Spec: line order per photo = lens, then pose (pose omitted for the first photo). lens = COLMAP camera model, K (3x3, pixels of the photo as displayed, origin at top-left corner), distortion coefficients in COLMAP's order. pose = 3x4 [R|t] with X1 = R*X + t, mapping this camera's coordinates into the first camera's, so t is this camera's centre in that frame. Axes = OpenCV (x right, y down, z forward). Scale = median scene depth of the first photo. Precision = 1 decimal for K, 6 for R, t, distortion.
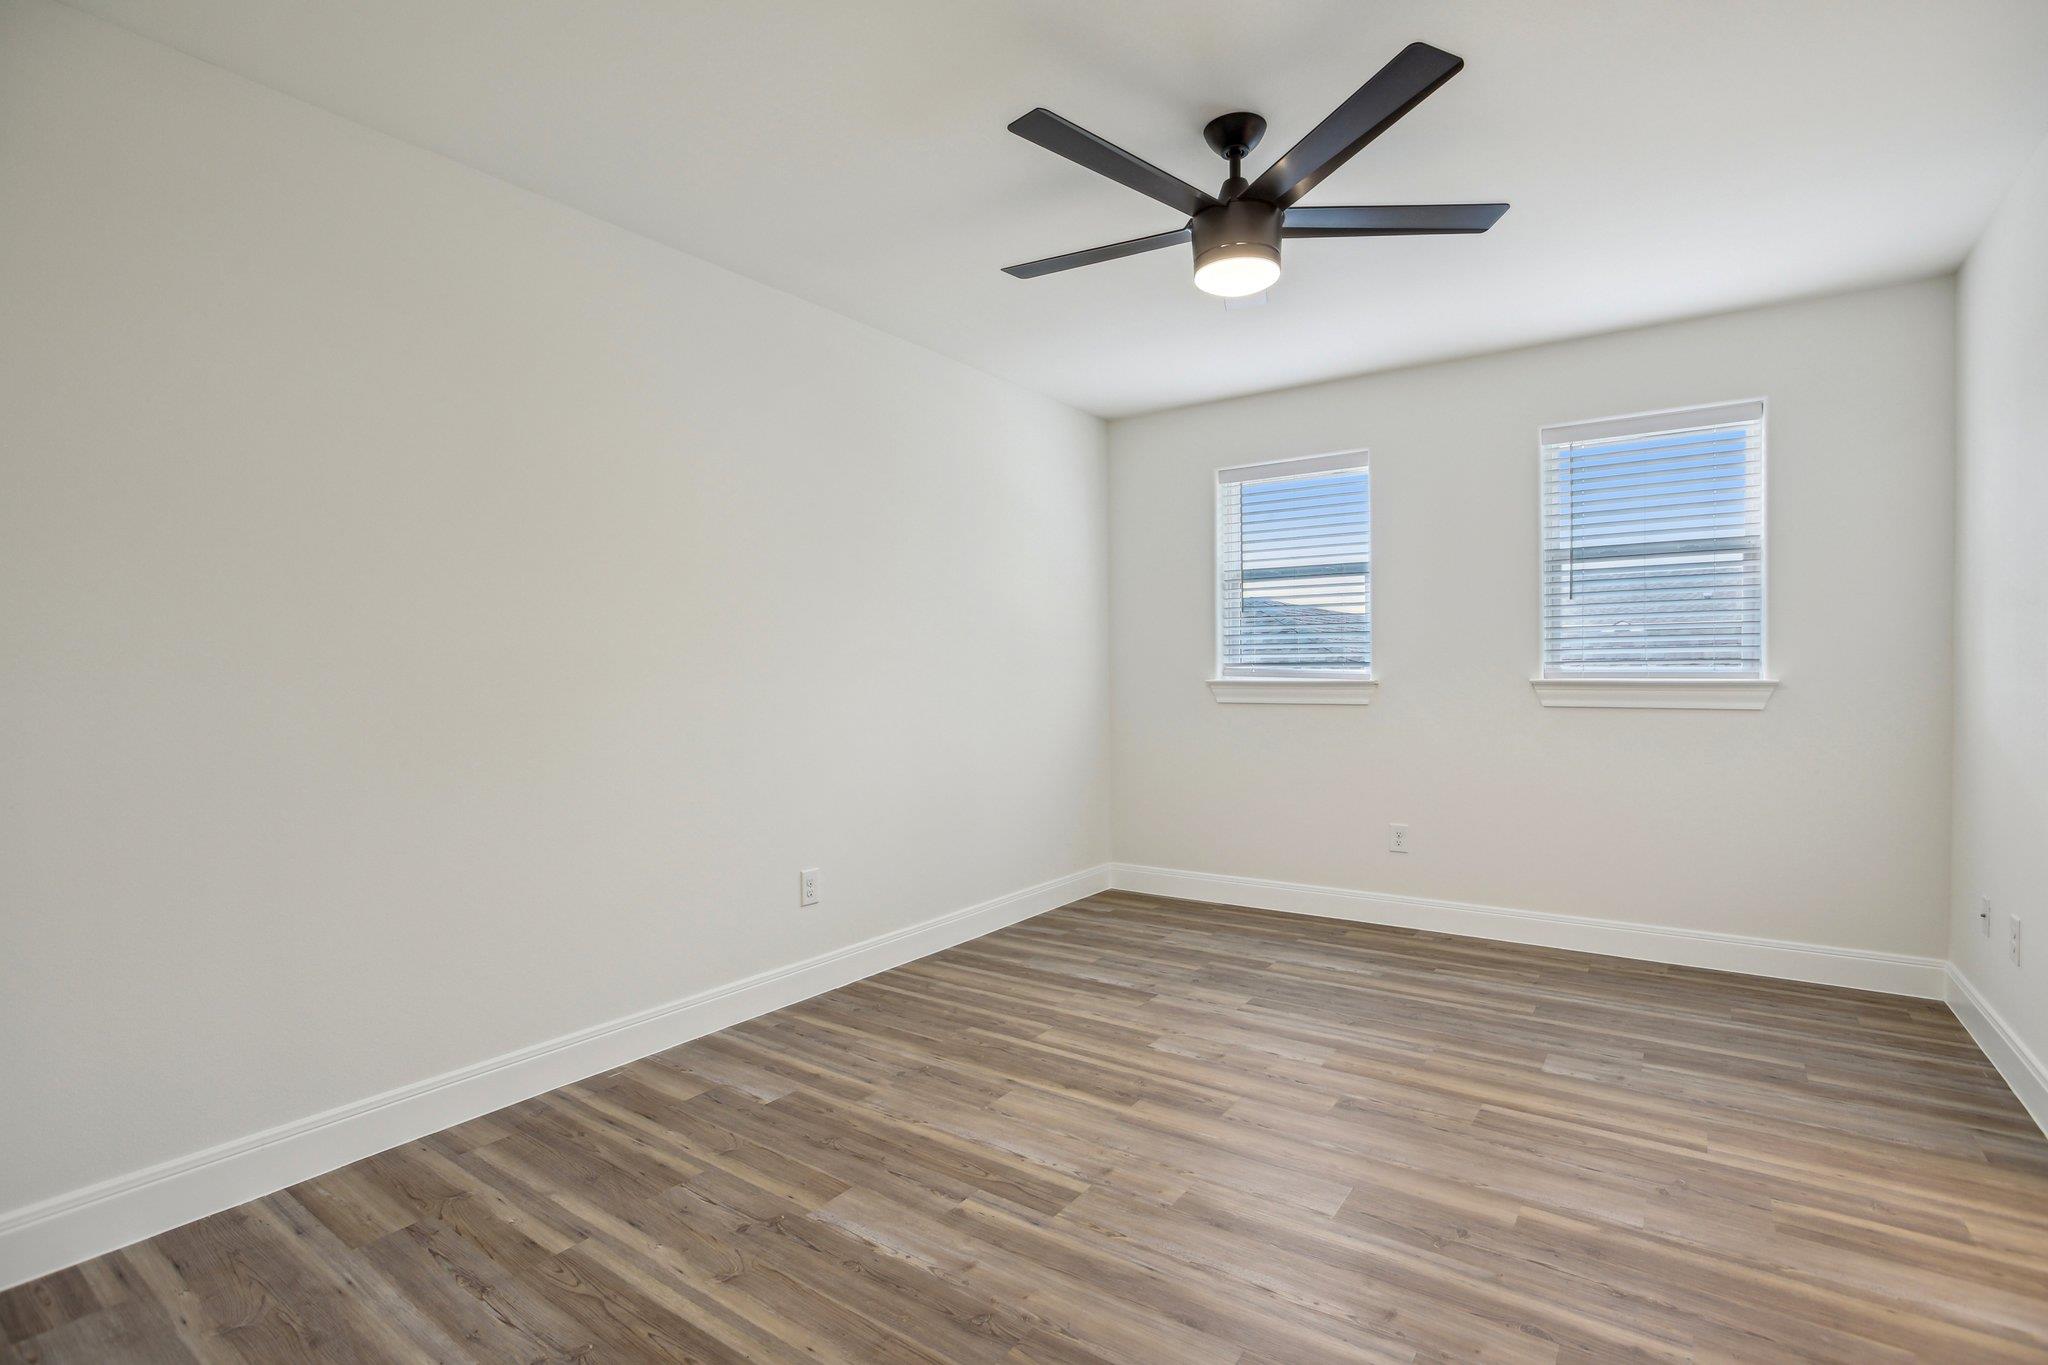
lens RADIAL K [[972.9, 0, 1015.7], [0, 972.9, 669.3], [0, 0, 1]] dist [-0.056072, 0.022693]
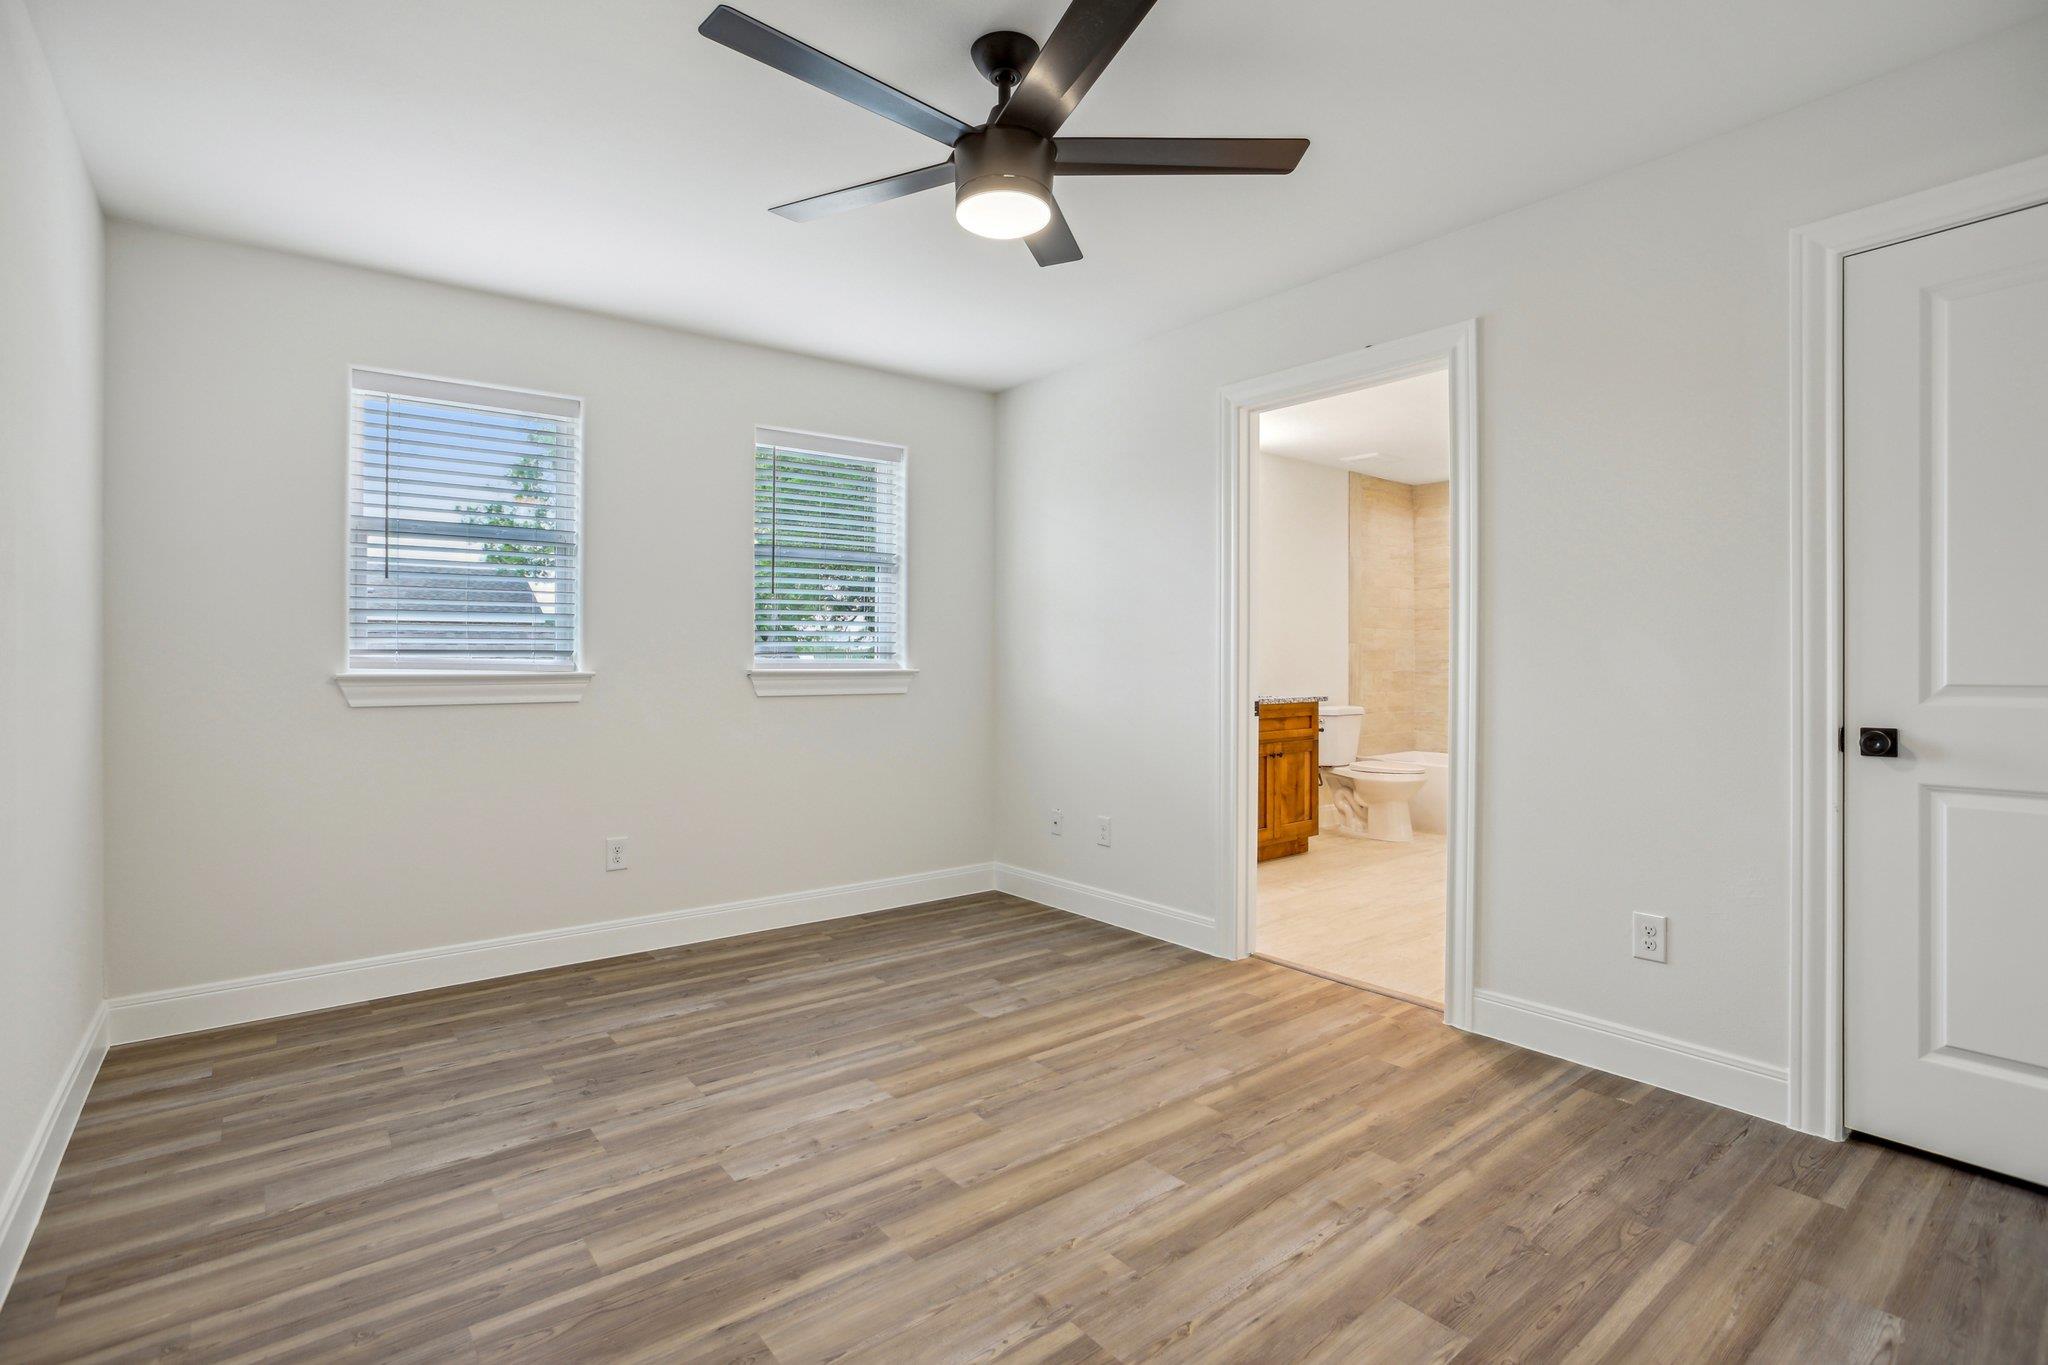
lens RADIAL K [[967.2, 0, 1022.9], [0, 967.2, 661.8], [0, 0, 1]] dist [-0.054810, 0.022262]
pose [[0.272237, 0.005780, 0.962213, -0.508623], [-0.004816, 0.999978, -0.004644, 0.006088], [-0.962218, -0.003369, 0.272259, 0.628269]]
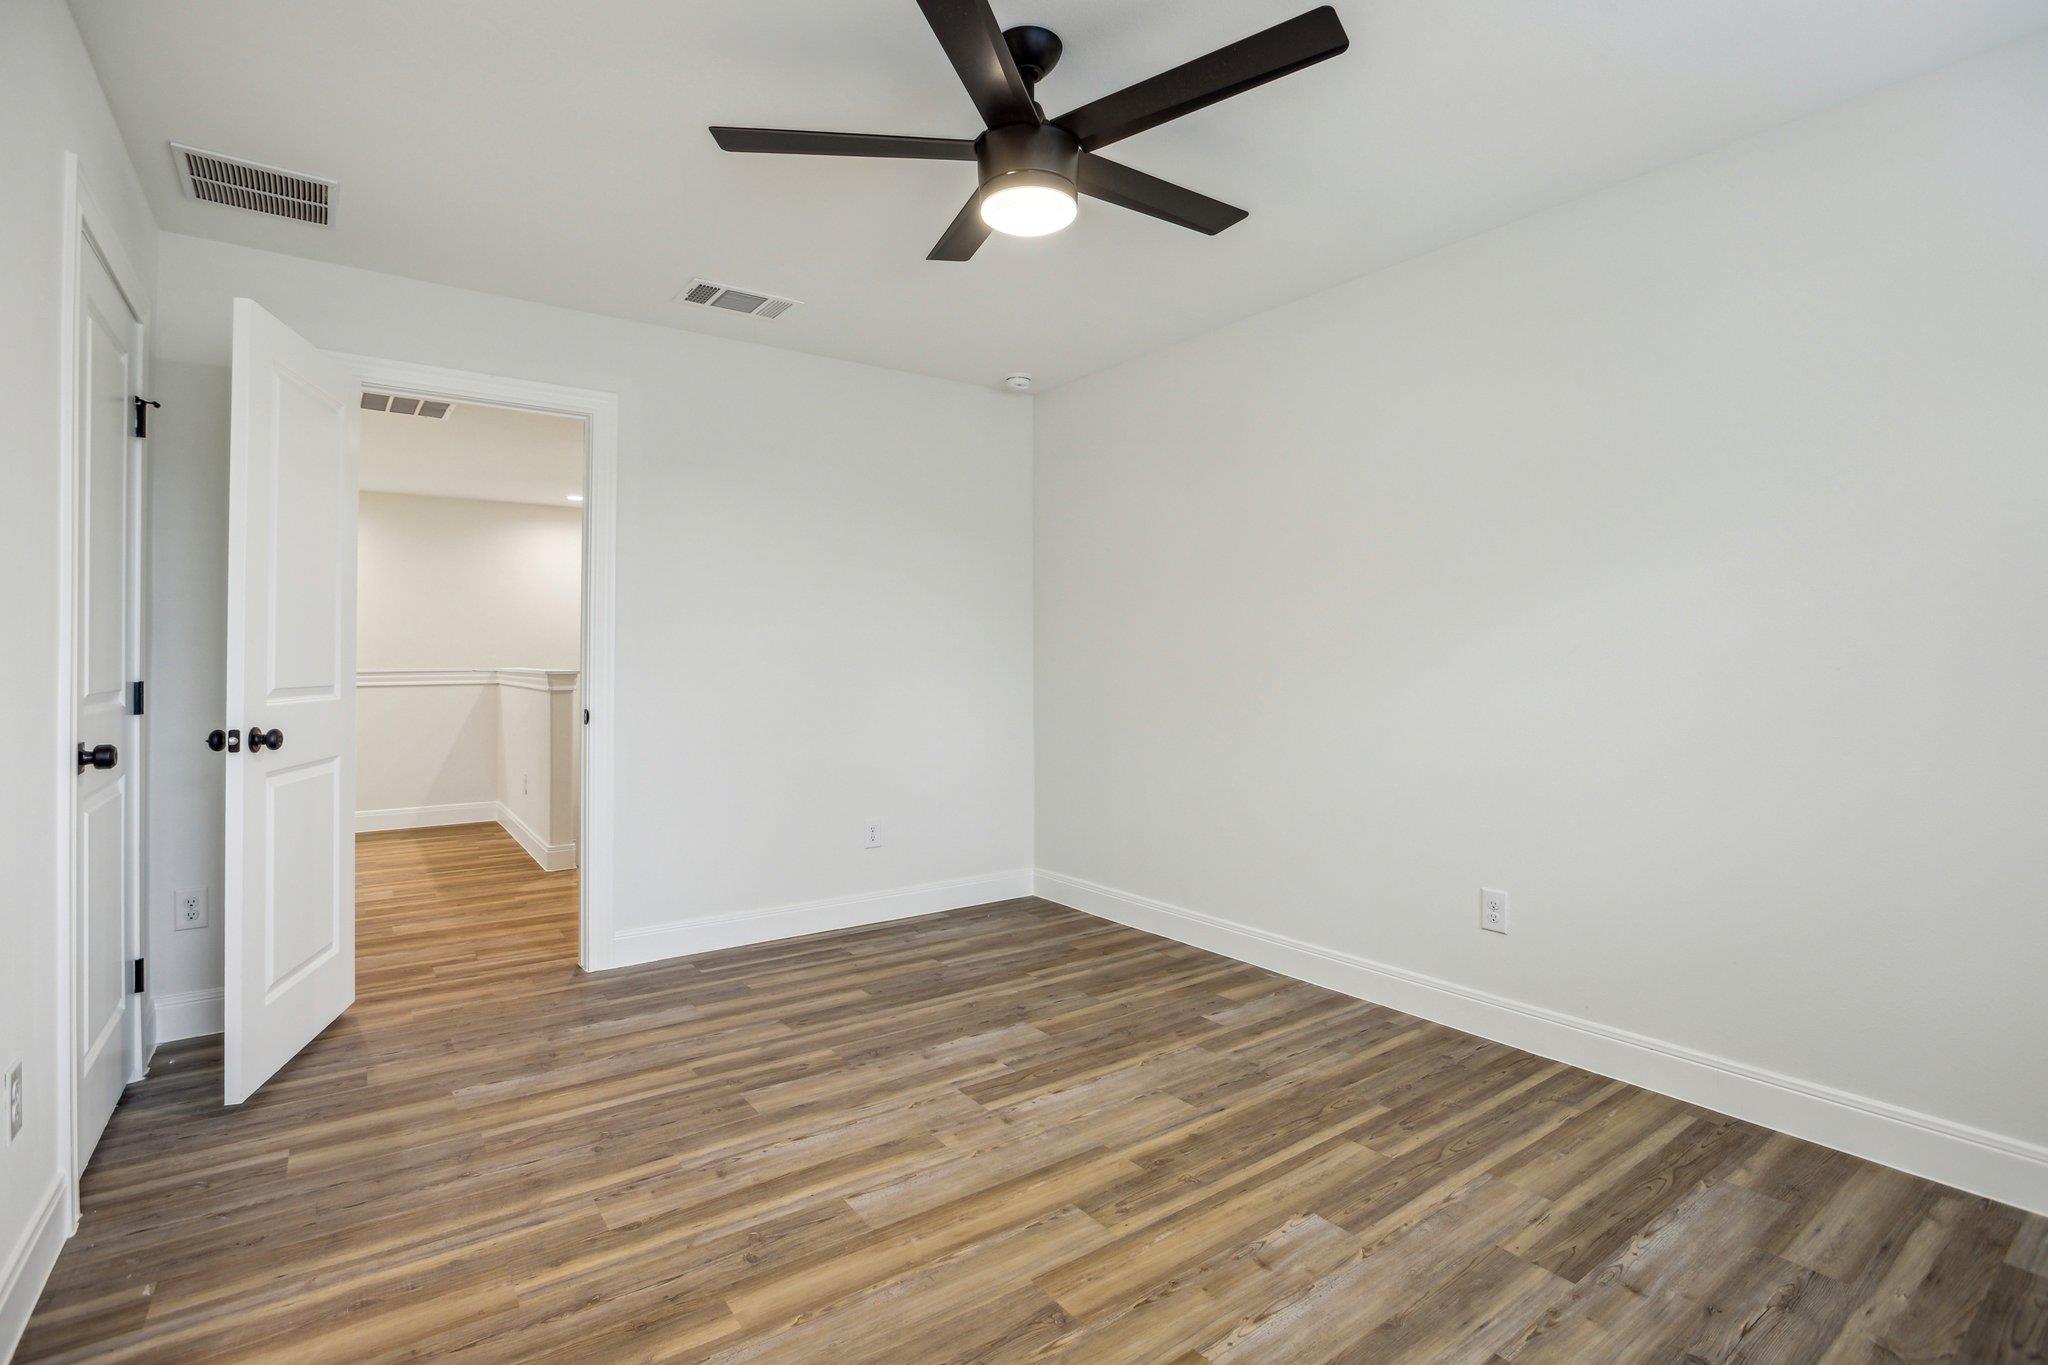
lens RADIAL K [[967.2, 0, 1022.9], [0, 967.2, 661.8], [0, 0, 1]] dist [-0.054810, 0.022262]
pose [[-0.315281, 0.009793, -0.948948, 0.870874], [0.006093, 0.999947, 0.008295, -0.006742], [0.948979, -0.003167, -0.315324, 1.061480]]
